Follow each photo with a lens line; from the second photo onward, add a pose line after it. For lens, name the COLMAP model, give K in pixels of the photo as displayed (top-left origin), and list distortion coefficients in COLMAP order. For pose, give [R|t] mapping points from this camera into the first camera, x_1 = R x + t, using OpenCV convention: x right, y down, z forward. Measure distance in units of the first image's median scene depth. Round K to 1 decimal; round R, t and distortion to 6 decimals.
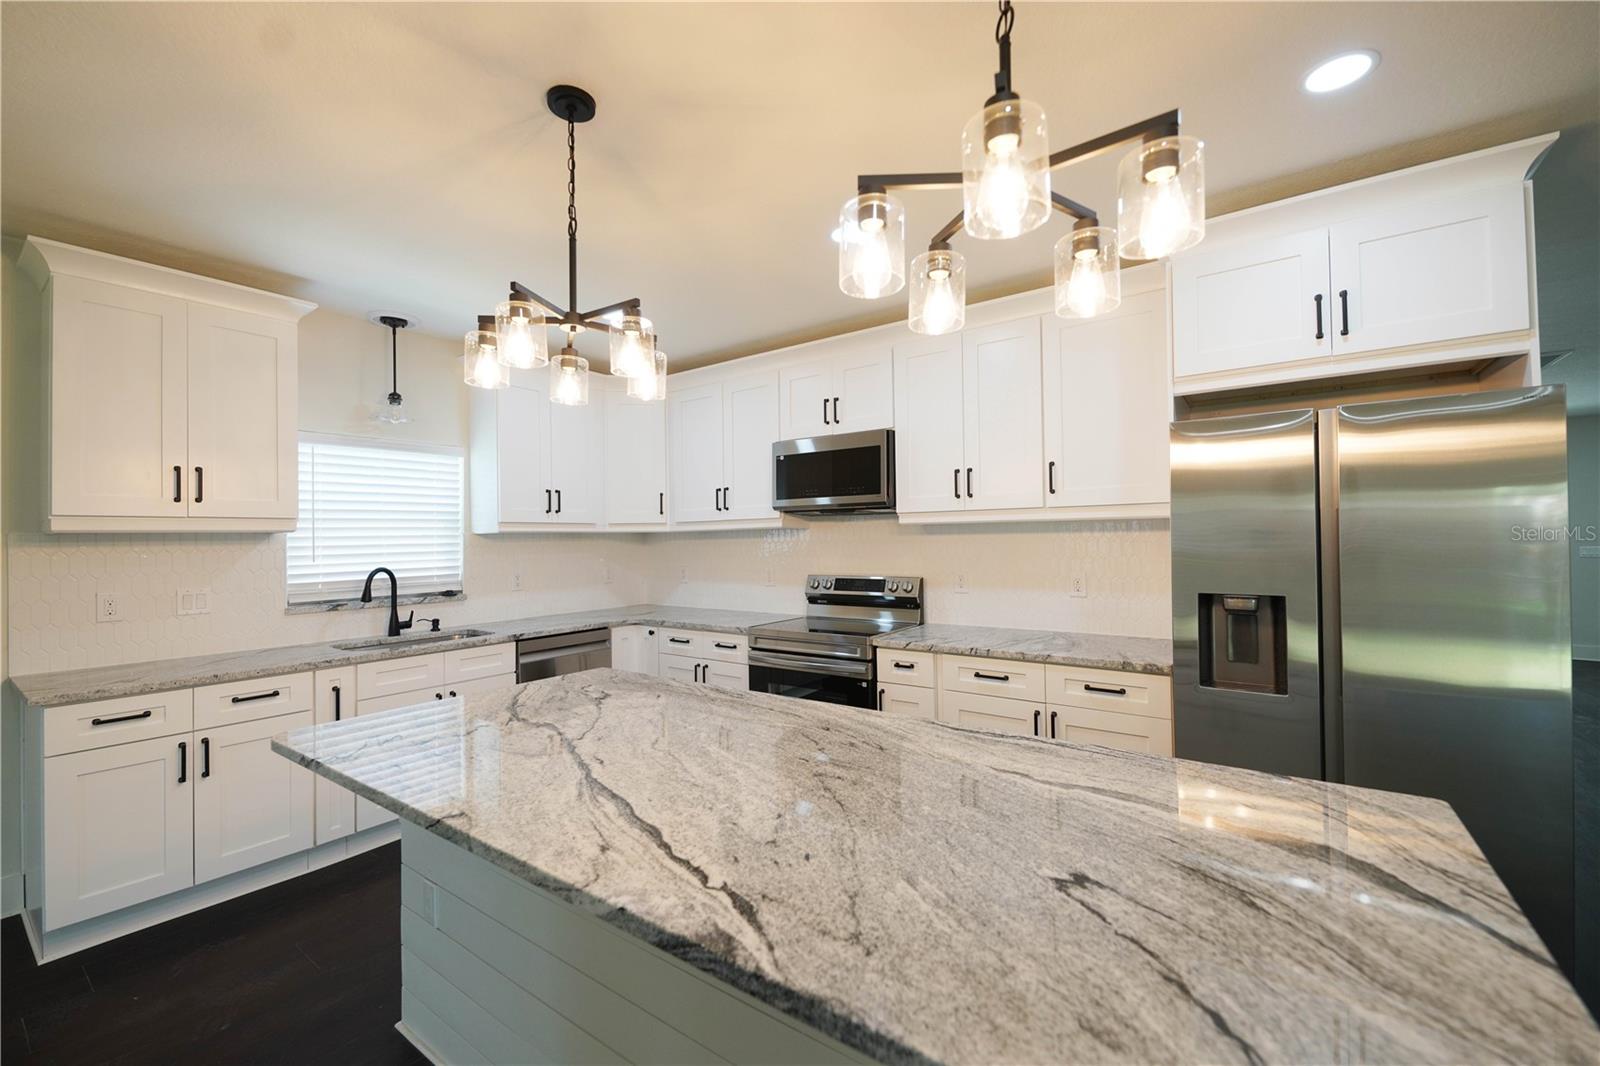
lens RADIAL K [[643.3, 0, 797.1], [0, 643.3, 533.5], [0, 0, 1]] dist [0.012924, -0.007534]
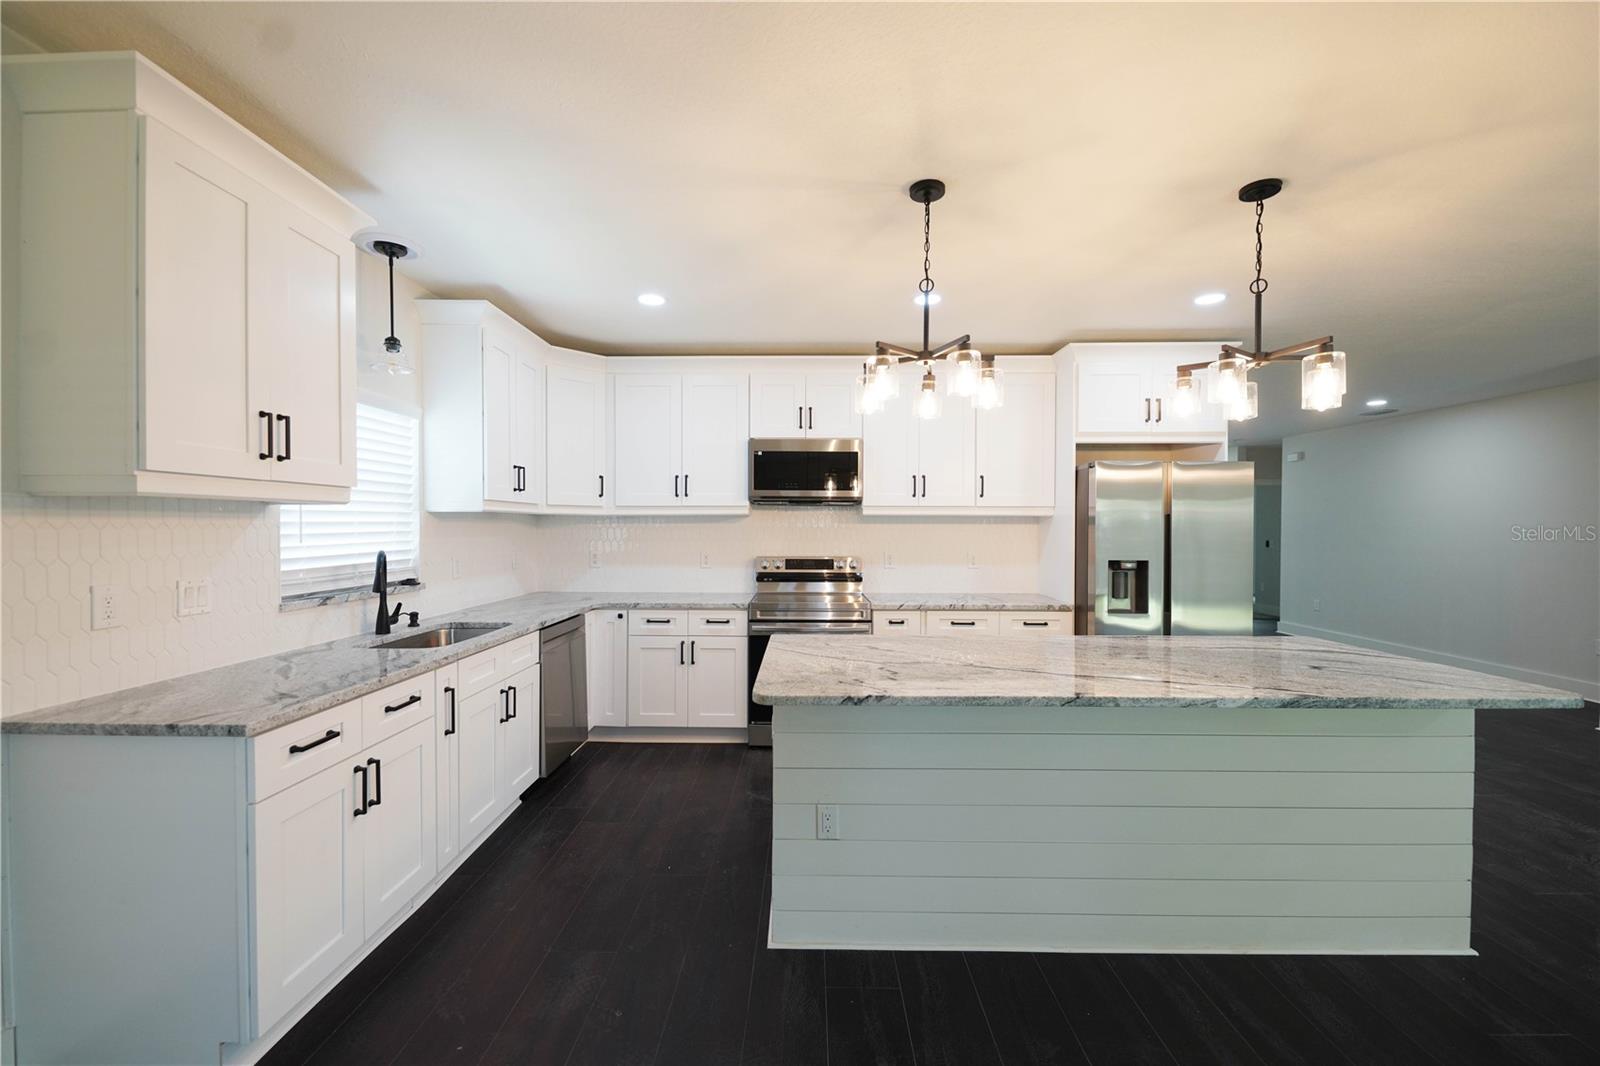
lens RADIAL K [[643.3, 0, 793.8], [0, 643.3, 531.3], [0, 0, 1]] dist [0.012924, -0.007534]
pose [[0.823491, 0.013284, 0.567174, -0.737477], [-0.020057, 0.999783, 0.005705, 0.014862], [-0.566975, -0.016074, 0.823578, 0.034162]]
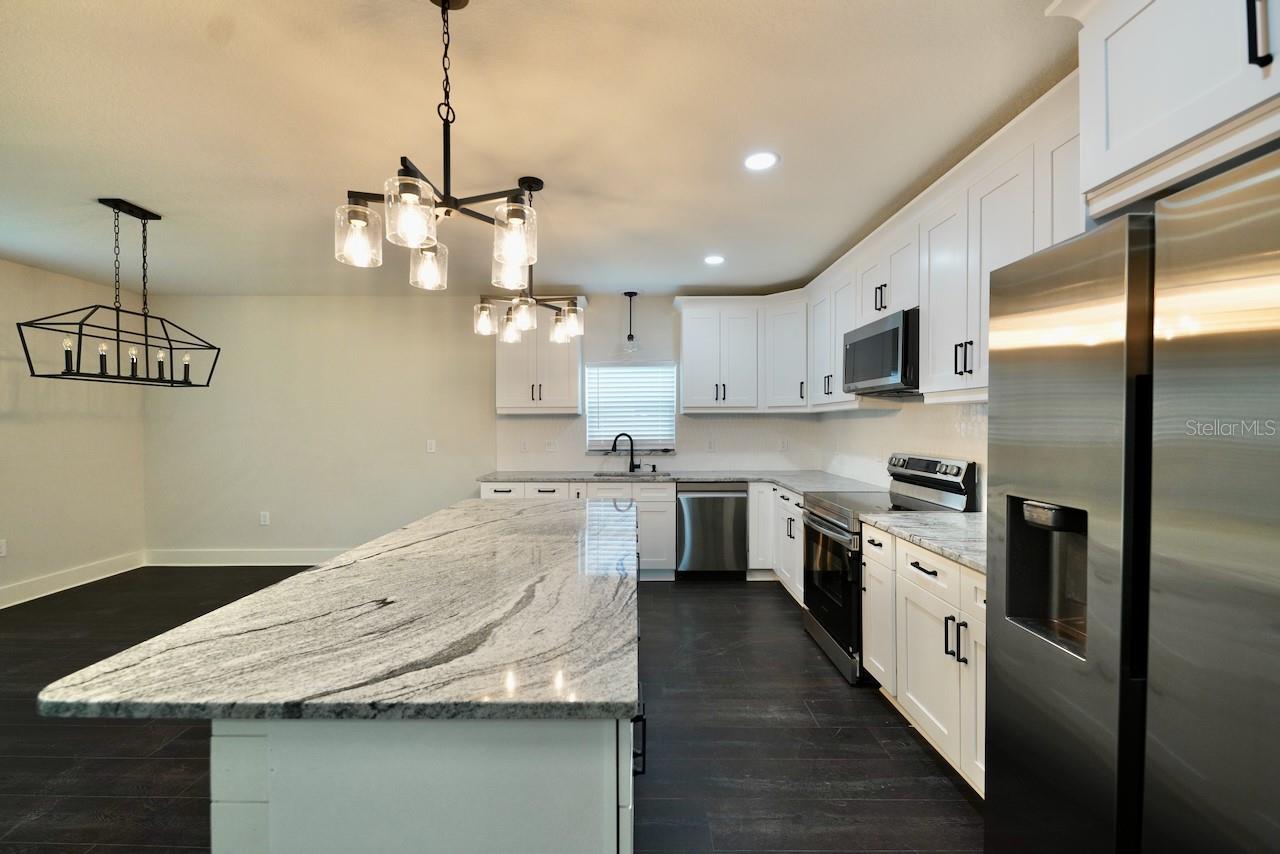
lens RADIAL K [[514.6, 0, 637.3], [0, 514.6, 427.0], [0, 0, 1]] dist [0.012924, -0.007534]
pose [[0.584898, 0.019594, -0.810870, 0.590500], [0.002491, 0.999660, 0.025953, -0.002073], [0.811103, -0.017200, 0.584650, 0.208459]]
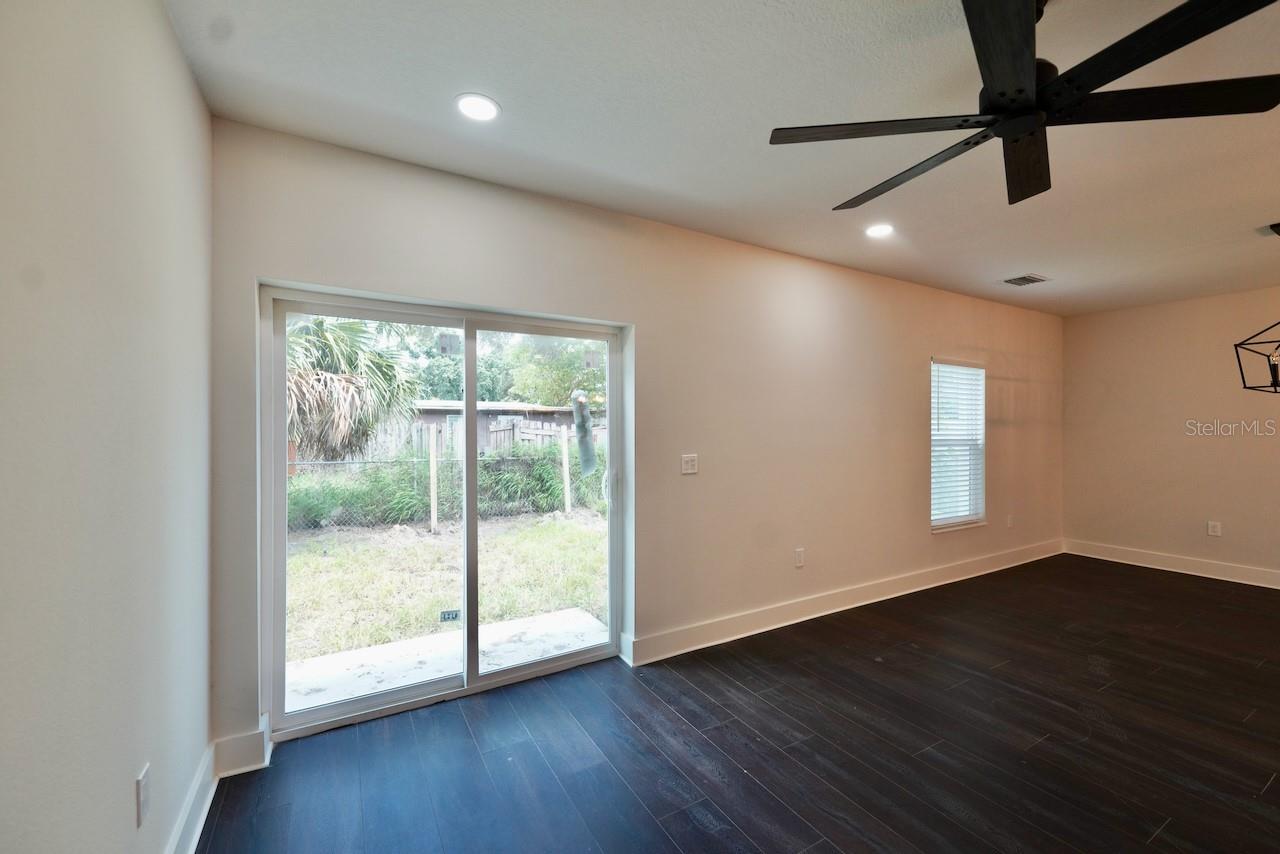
lens RADIAL K [[514.6, 0, 637.1], [0, 514.6, 426.3], [0, 0, 1]] dist [0.012924, -0.007534]
pose [[-0.413072, 0.009457, -0.910649, 0.712984], [0.011821, 0.999918, 0.005022, -0.011182], [0.910622, -0.008691, -0.413150, -0.721287]]
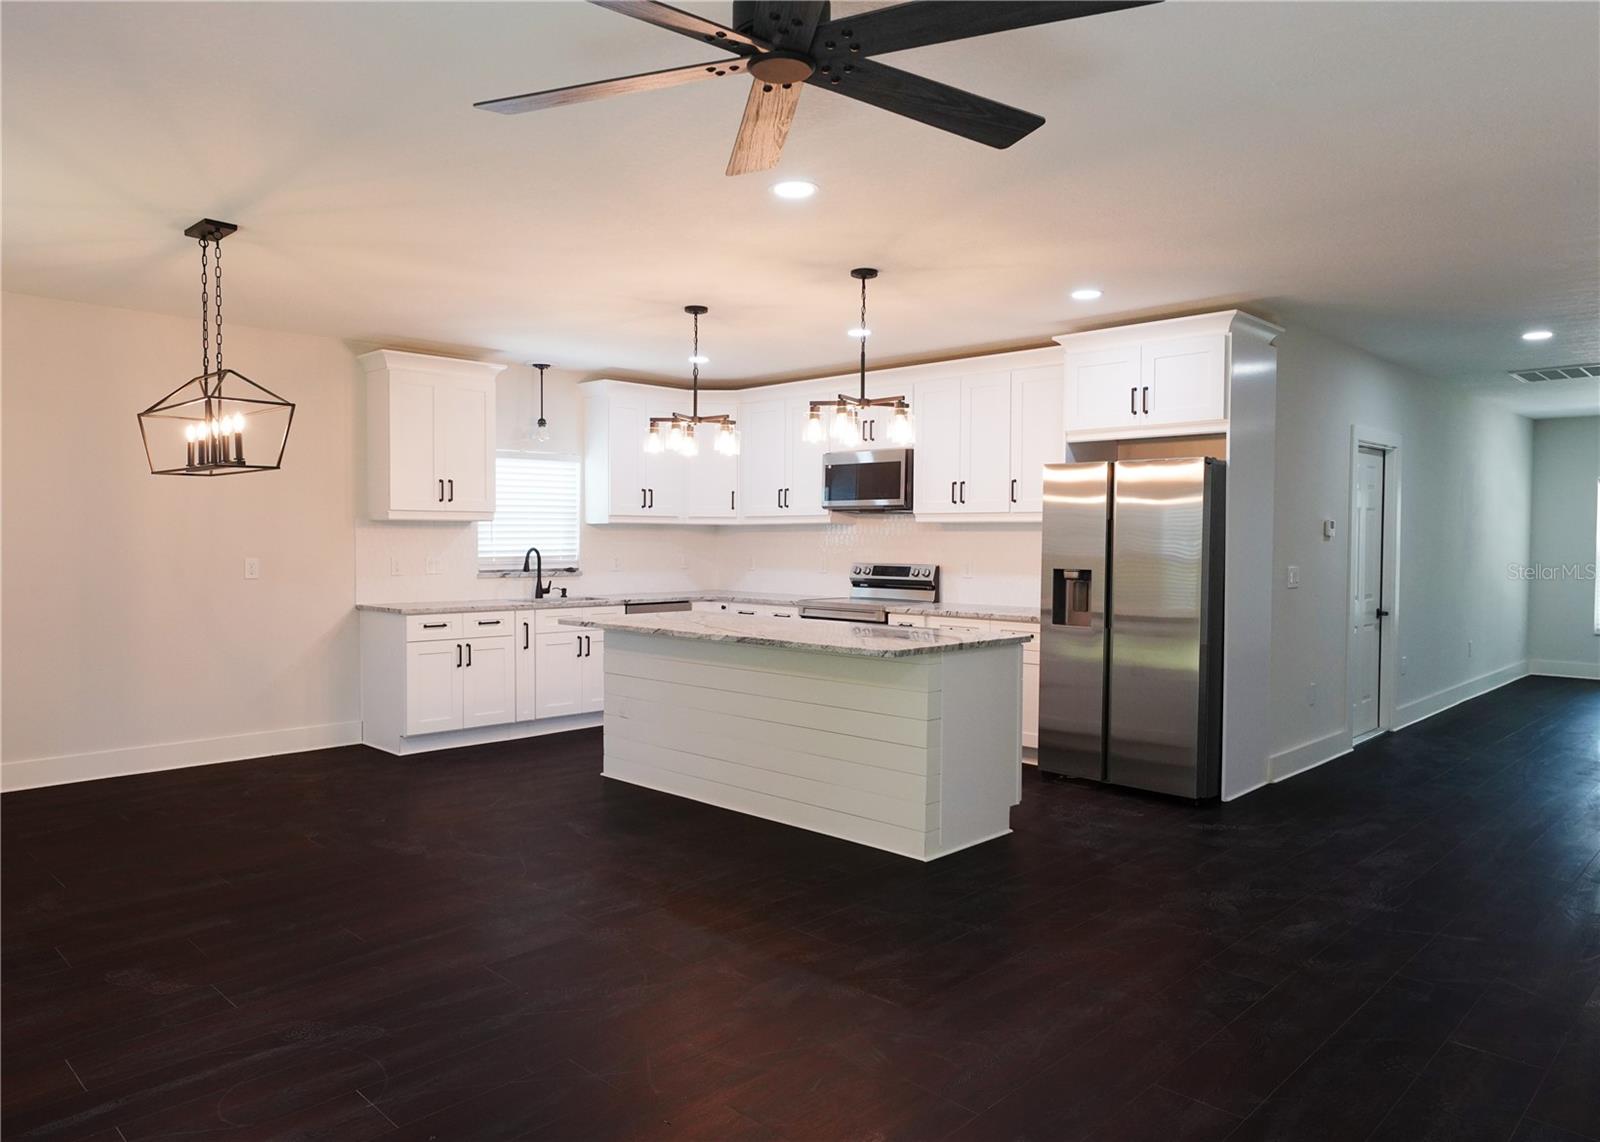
lens RADIAL K [[1061.7, 0, 771.2], [0, 1061.7, 571.0], [0, 0, 1]] dist [0.008084, -0.001433]
pose [[0.986716, 0.024585, -0.160587, 0.237616], [-0.017797, 0.998892, 0.043568, -0.005255], [0.161480, -0.040131, 0.986060, -1.246262]]
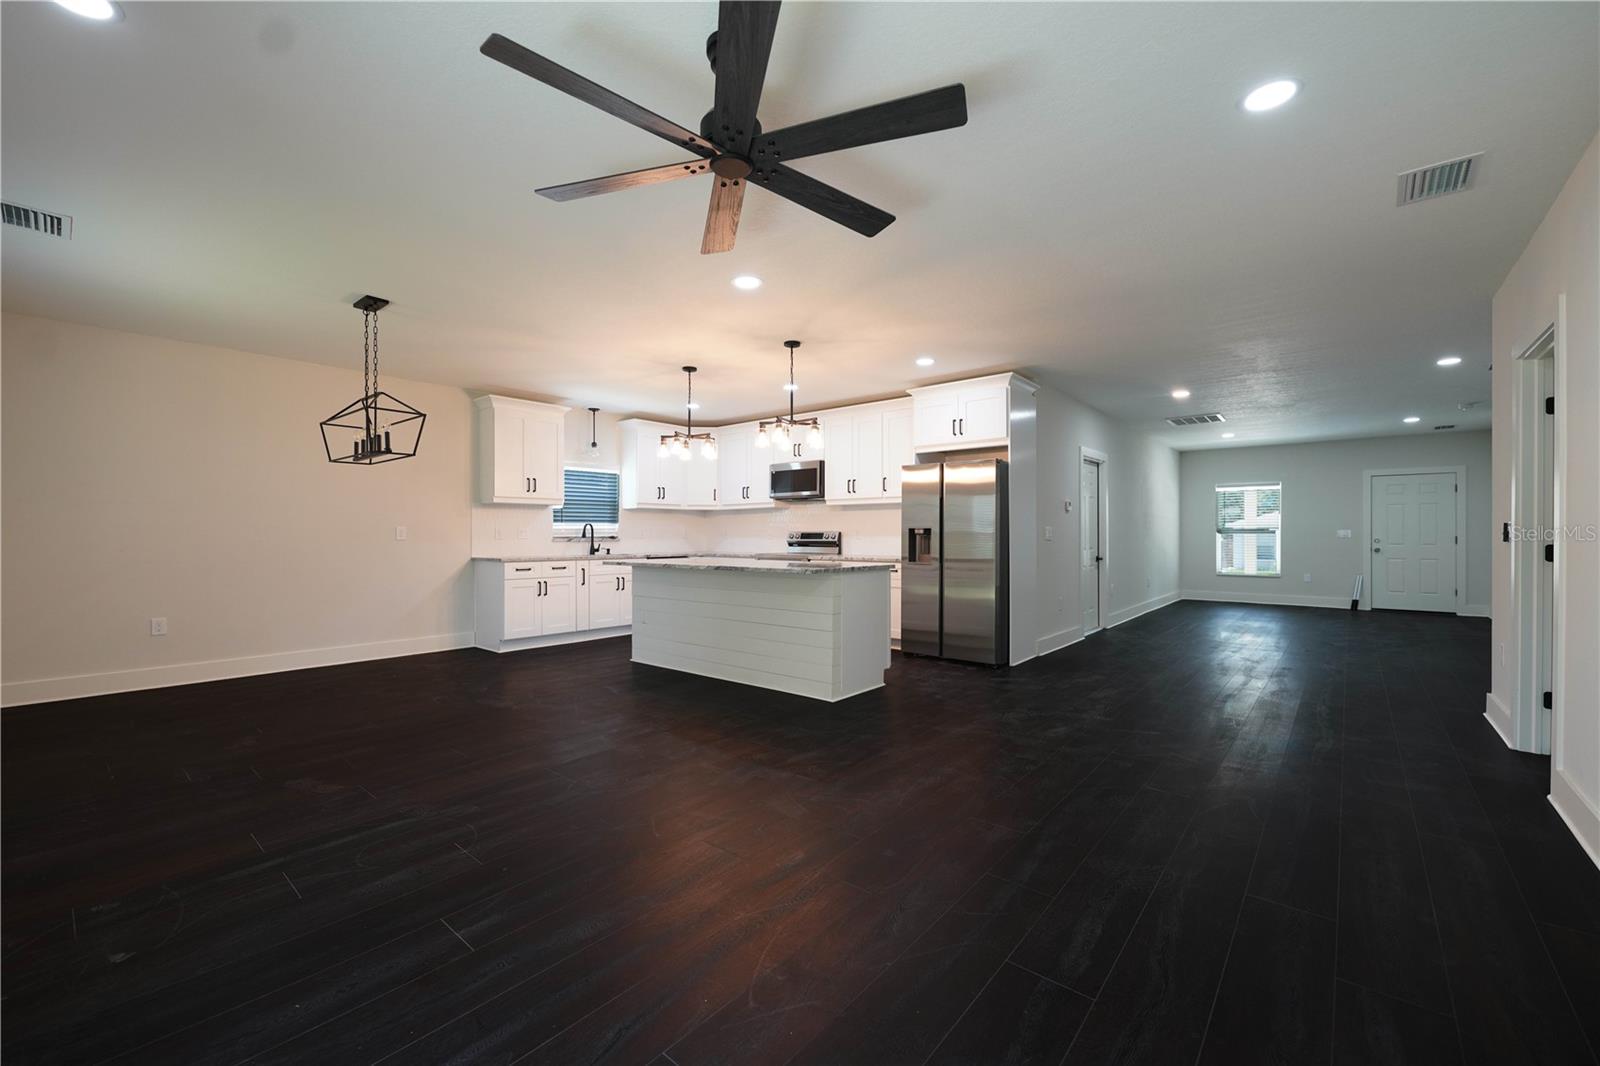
lens RADIAL K [[643.3, 0, 796.0], [0, 643.3, 534.0], [0, 0, 1]] dist [0.012924, -0.007534]
pose [[0.996789, 0.013494, -0.078929, 0.248770], [-0.012739, 0.999868, 0.010057, 0.065445], [0.079054, -0.009019, 0.996830, -1.216552]]
